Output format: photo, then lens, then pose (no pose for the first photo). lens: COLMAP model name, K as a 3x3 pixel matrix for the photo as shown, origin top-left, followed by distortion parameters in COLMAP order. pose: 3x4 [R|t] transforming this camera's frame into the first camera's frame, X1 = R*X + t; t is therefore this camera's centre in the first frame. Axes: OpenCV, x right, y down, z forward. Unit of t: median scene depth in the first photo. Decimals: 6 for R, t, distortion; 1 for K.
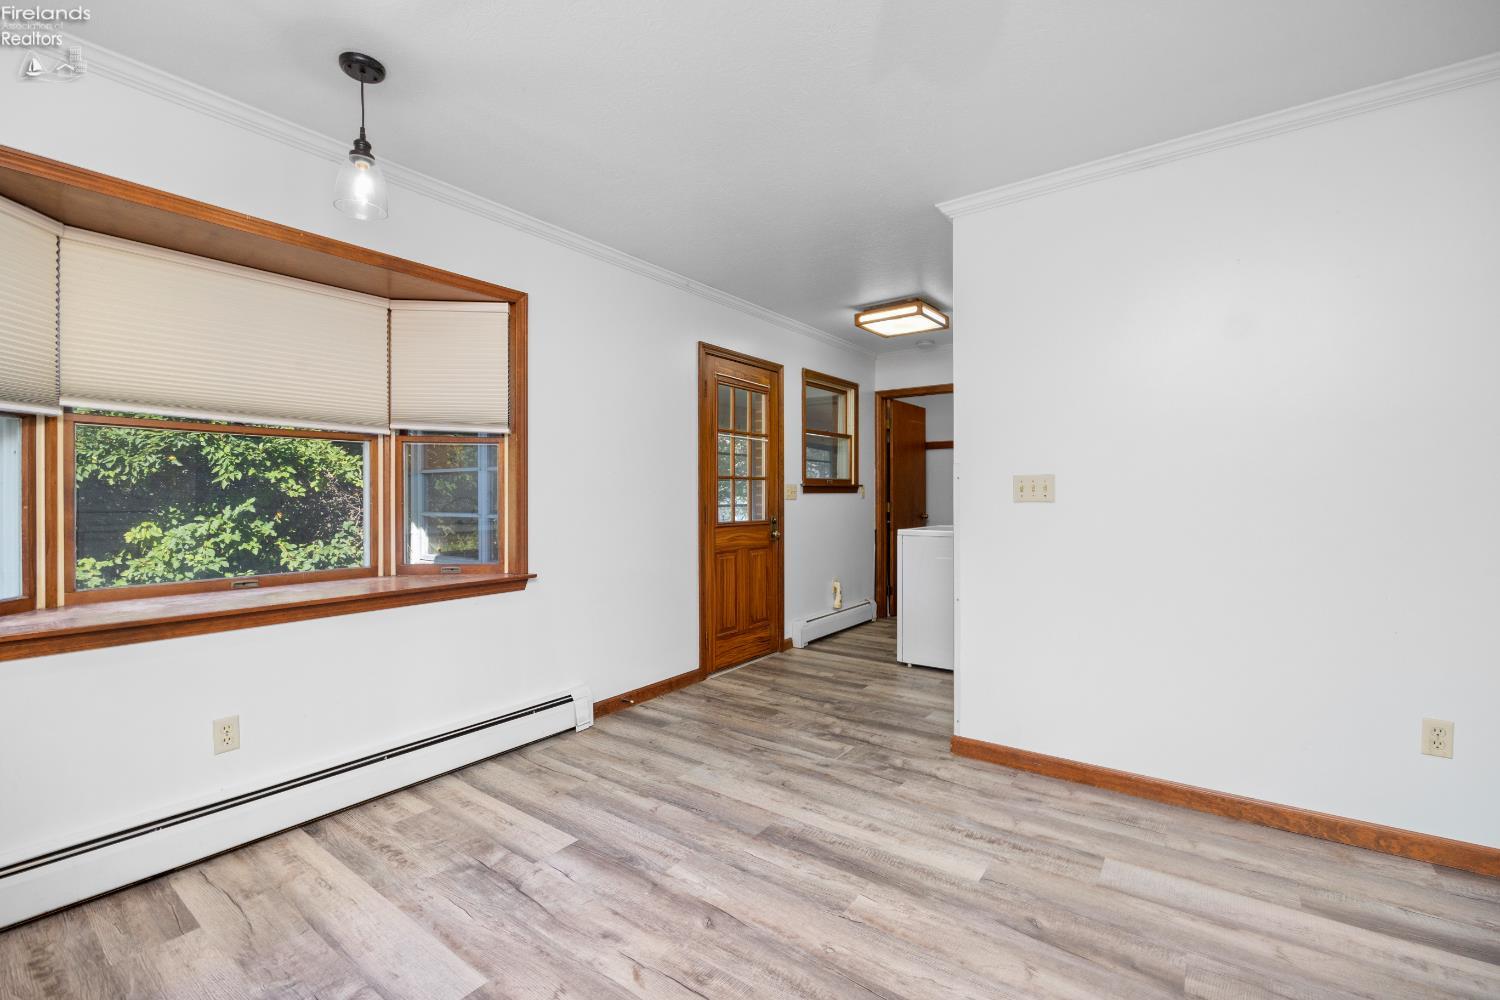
lens RADIAL K [[653.2, 0, 744.1], [0, 653.2, 498.9], [0, 0, 1]] dist [-0.010679, 0.000241]
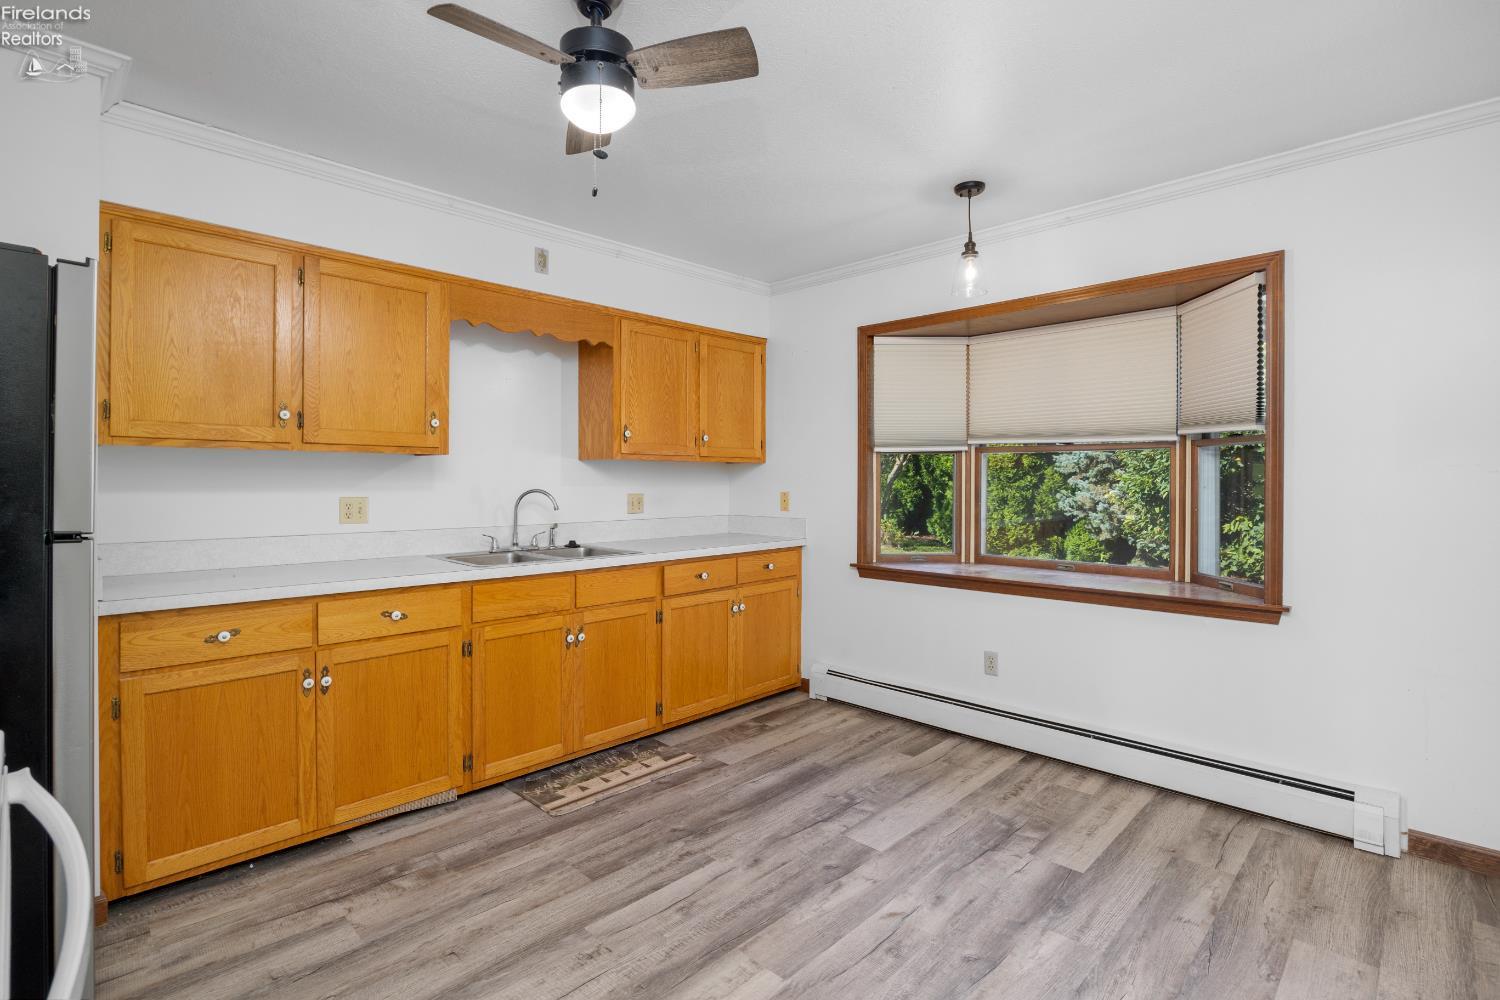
lens RADIAL K [[703.9, 0, 745.5], [0, 703.9, 485.8], [0, 0, 1]] dist [-0.008136, -0.001325]
pose [[-0.136556, 0.008015, -0.990600, 0.762461], [-0.013070, 0.999866, 0.009892, -0.038796], [0.990546, 0.014297, -0.136433, 0.605262]]
